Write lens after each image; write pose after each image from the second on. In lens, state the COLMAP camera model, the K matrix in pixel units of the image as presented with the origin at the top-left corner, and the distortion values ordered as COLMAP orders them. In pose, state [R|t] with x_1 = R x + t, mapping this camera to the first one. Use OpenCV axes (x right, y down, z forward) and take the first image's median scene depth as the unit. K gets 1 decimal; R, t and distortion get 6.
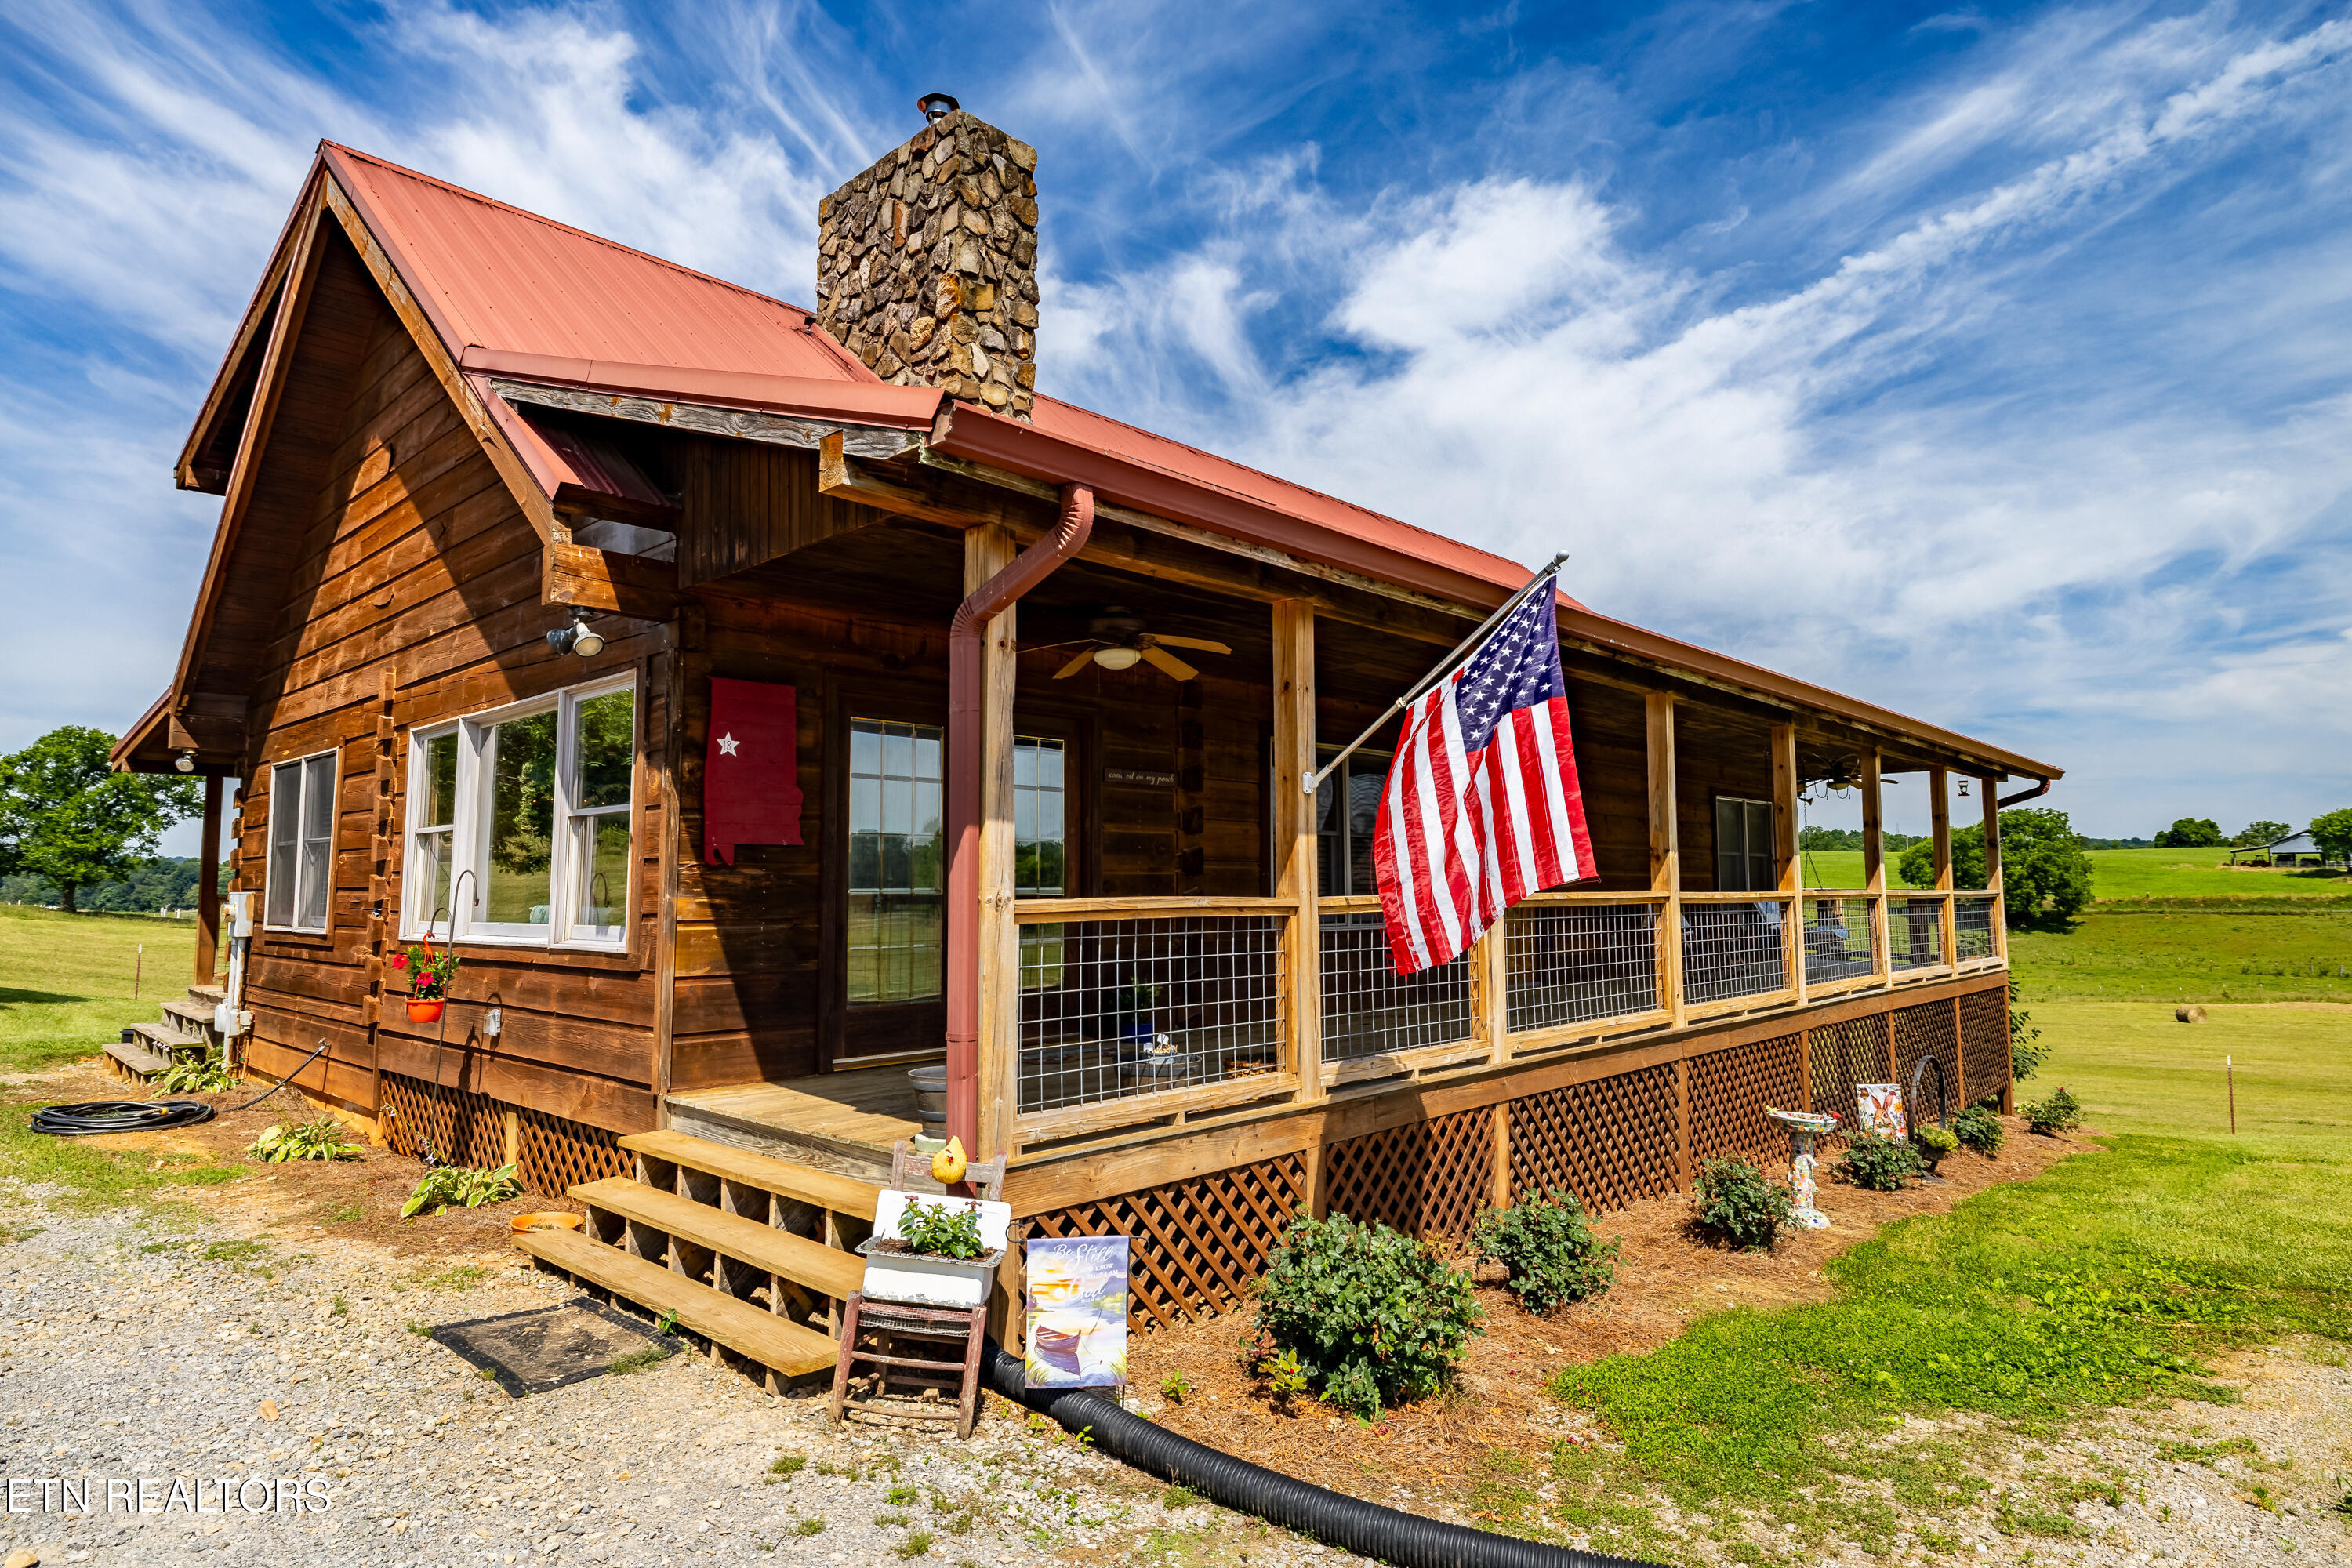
lens RADIAL K [[1322.1, 0, 1176.1], [0, 1322.1, 778.0], [0, 0, 1]] dist [-0.001879, -0.000119]
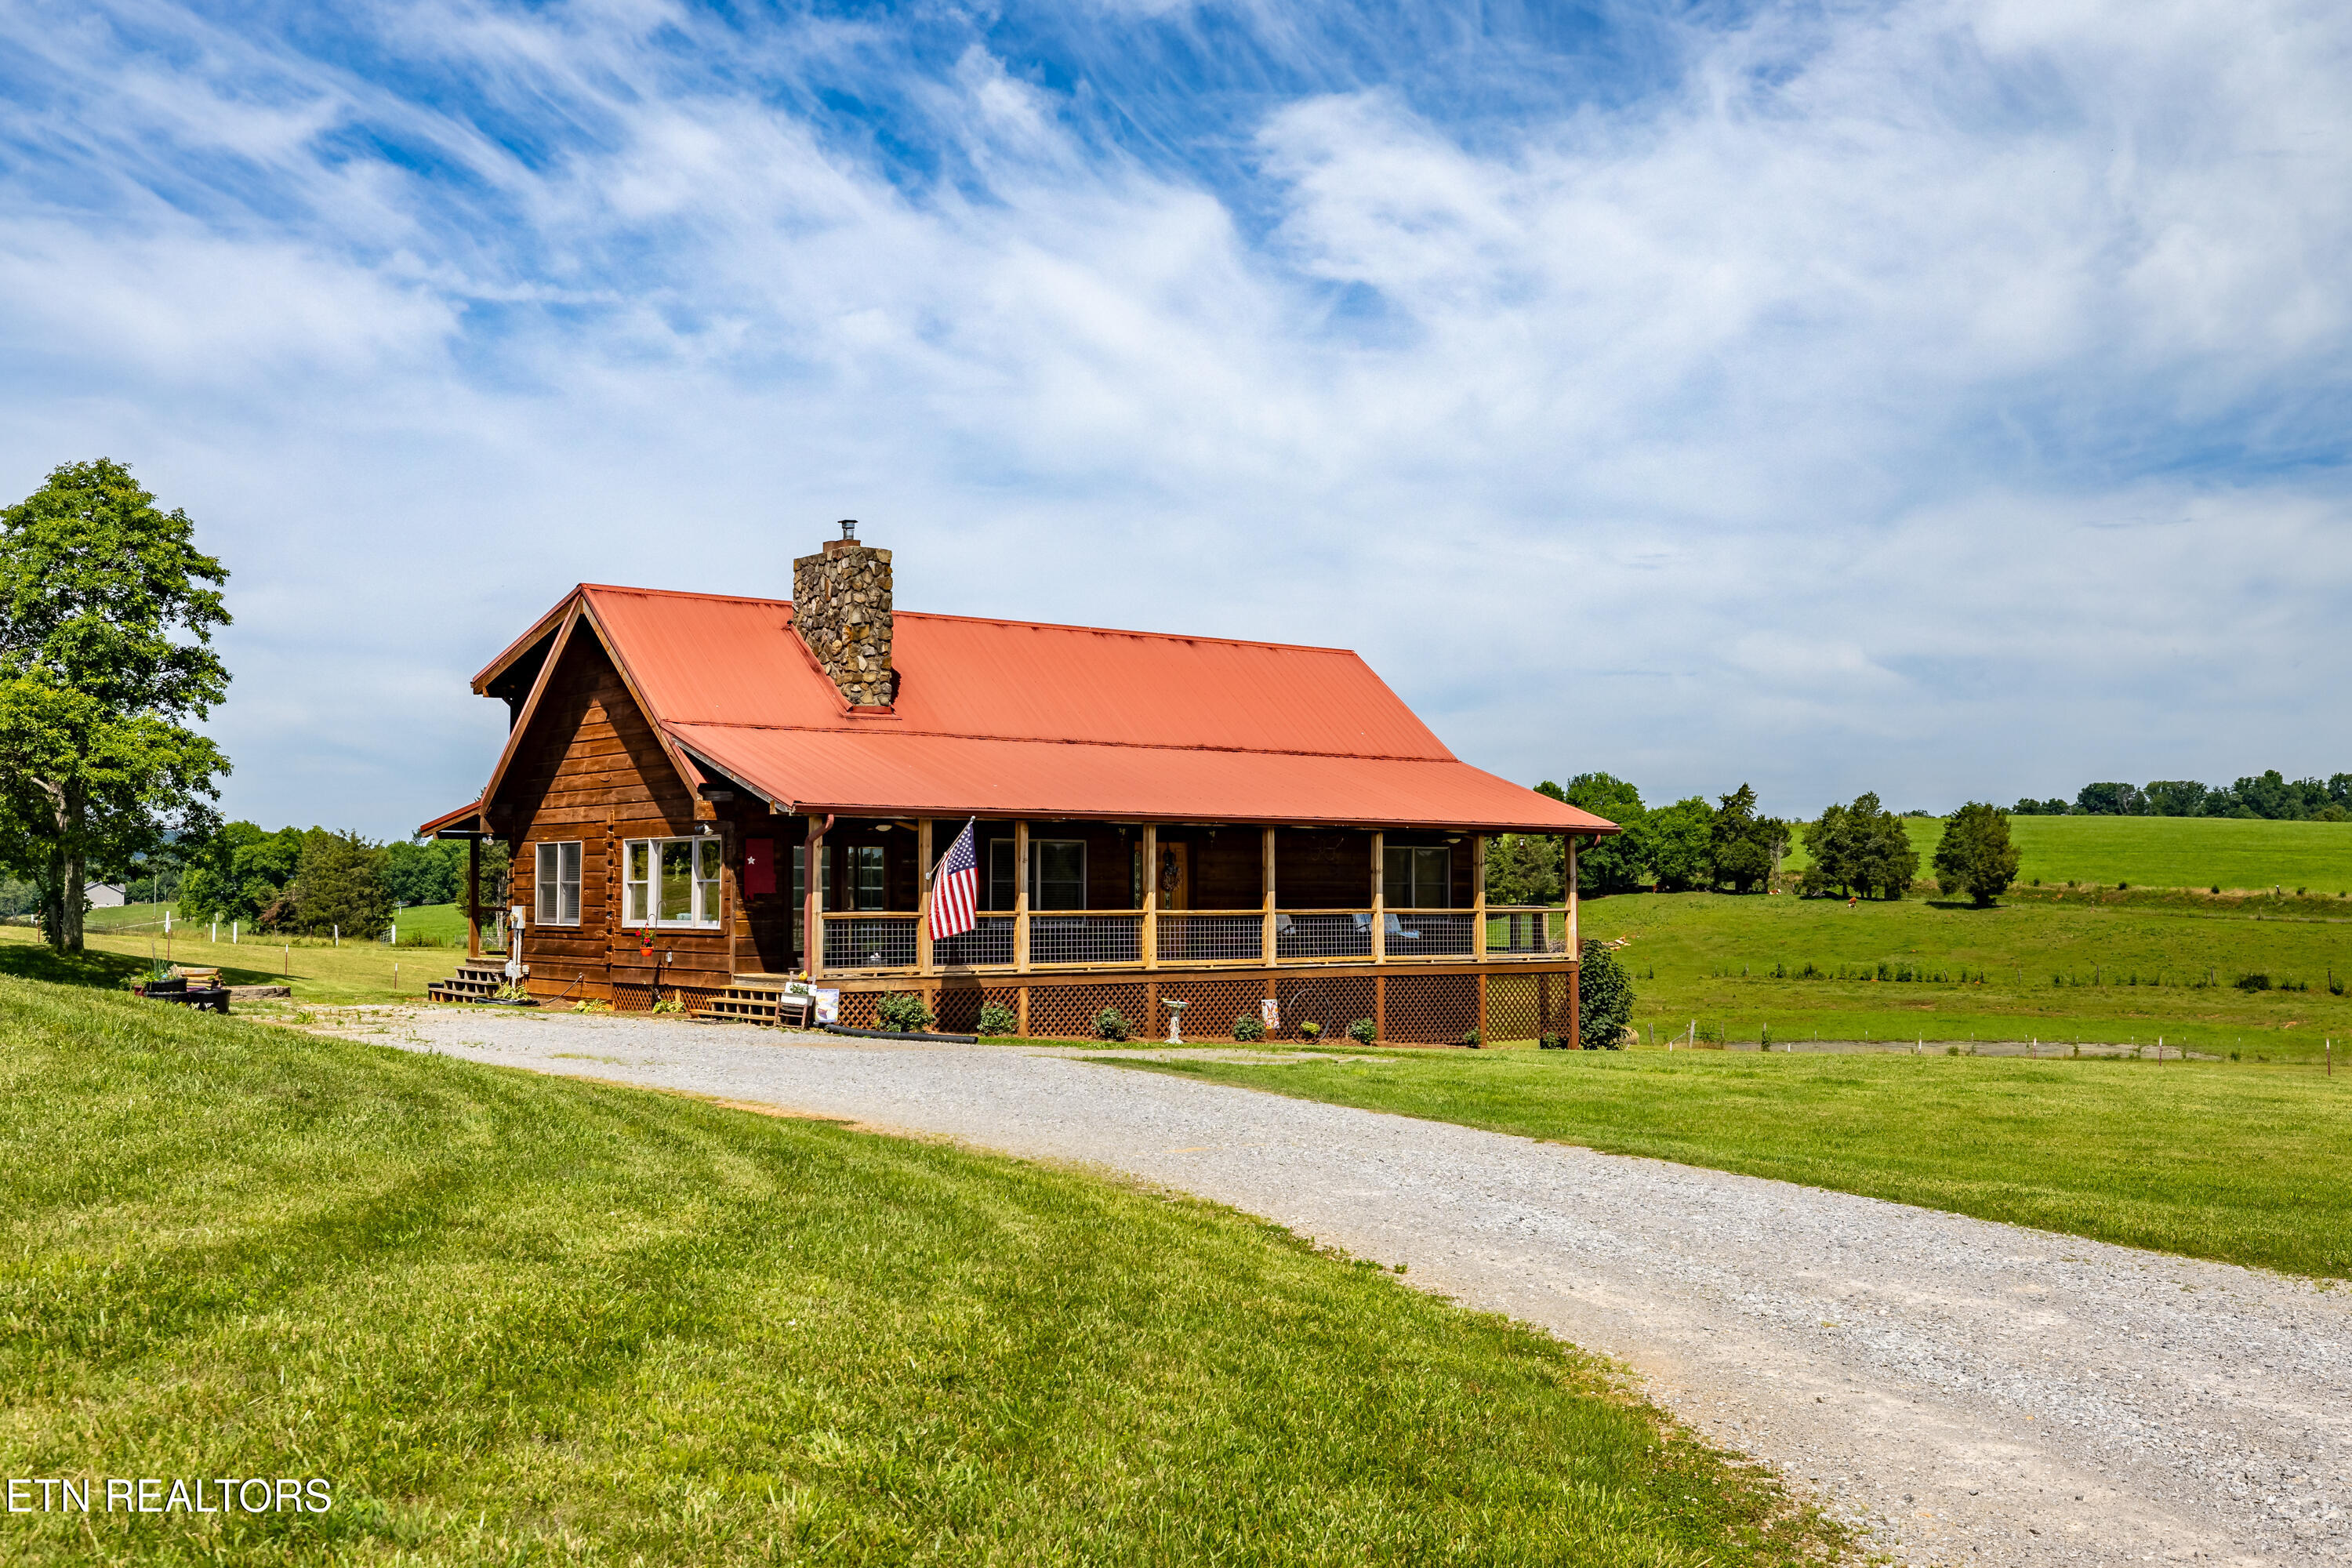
lens RADIAL K [[2386.5, 0, 1176.1], [0, 2386.5, 788.7], [0, 0, 1]] dist [0.024034, 0.000000]
pose [[0.987142, -0.002695, -0.159823, 1.163128], [0.009435, 0.999097, 0.041429, -0.317326], [0.159567, -0.042404, 0.986276, -3.290557]]
